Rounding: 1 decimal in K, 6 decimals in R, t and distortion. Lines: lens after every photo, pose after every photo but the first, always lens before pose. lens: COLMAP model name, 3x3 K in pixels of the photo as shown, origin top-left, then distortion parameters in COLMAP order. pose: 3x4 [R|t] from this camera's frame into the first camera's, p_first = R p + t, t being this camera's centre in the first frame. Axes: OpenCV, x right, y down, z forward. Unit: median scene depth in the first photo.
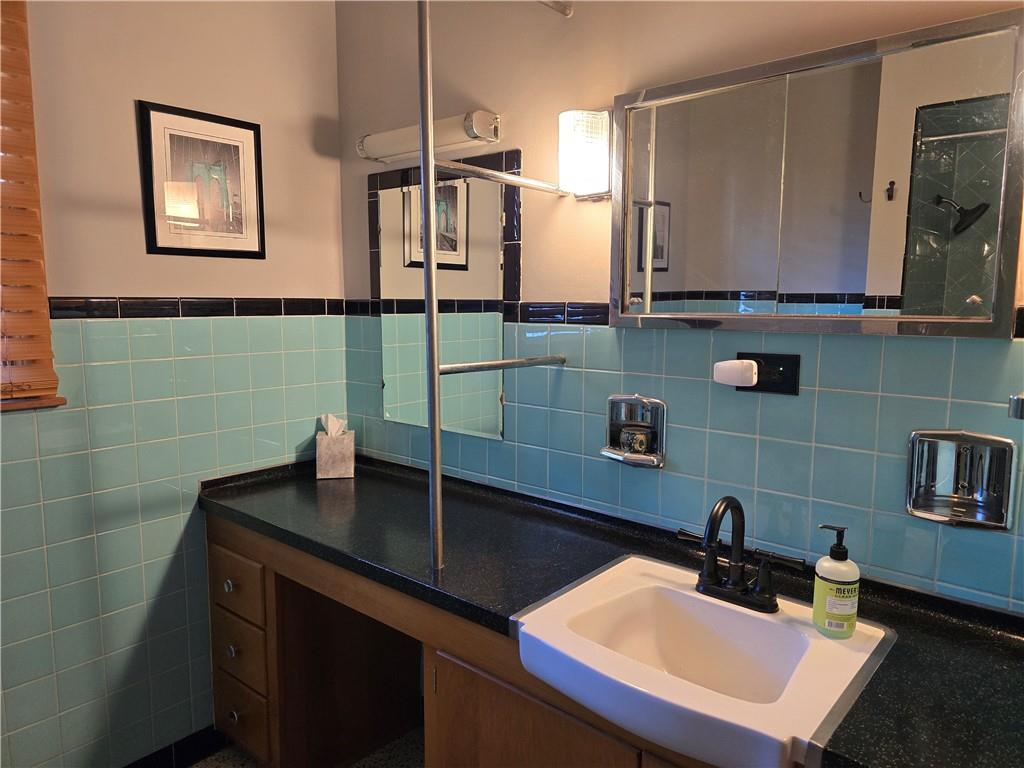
lens RADIAL K [[685.8, 0, 515.6], [0, 685.8, 383.8], [0, 0, 1]] dist [0.054797, -0.048099]
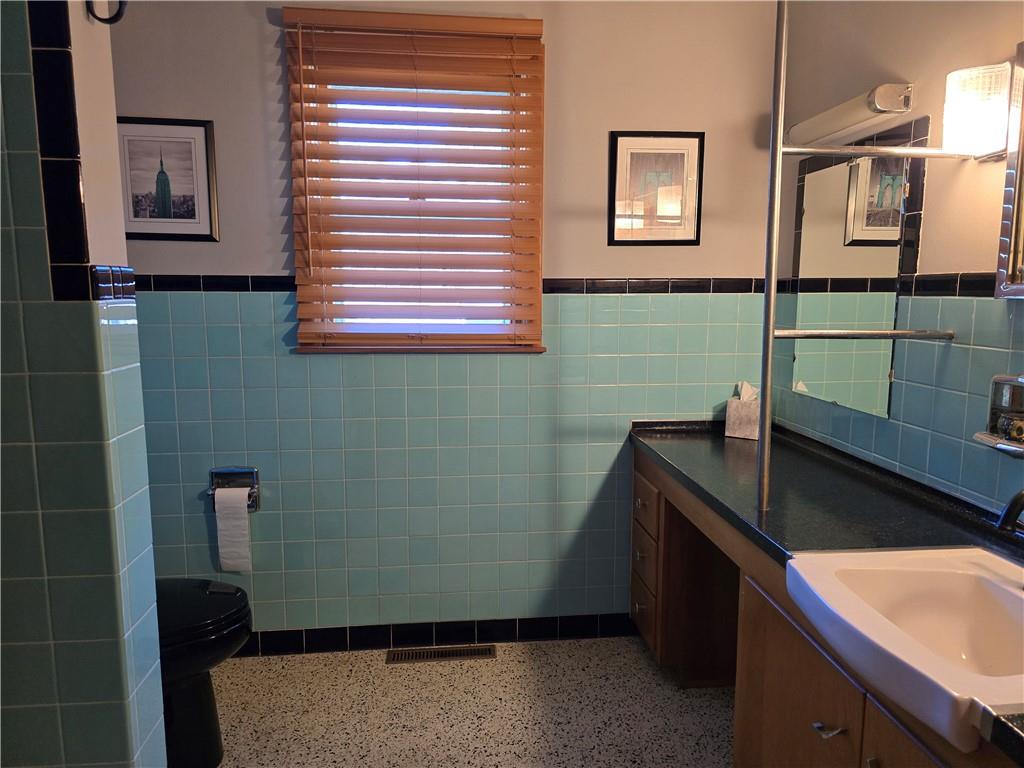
lens RADIAL K [[685.8, 0, 515.7], [0, 685.8, 384.8], [0, 0, 1]] dist [0.054797, -0.048099]
pose [[0.722255, 0.091722, -0.685518, 0.281973], [-0.083192, 0.995492, 0.045546, 0.035546], [0.686605, 0.024134, 0.726630, -0.087287]]
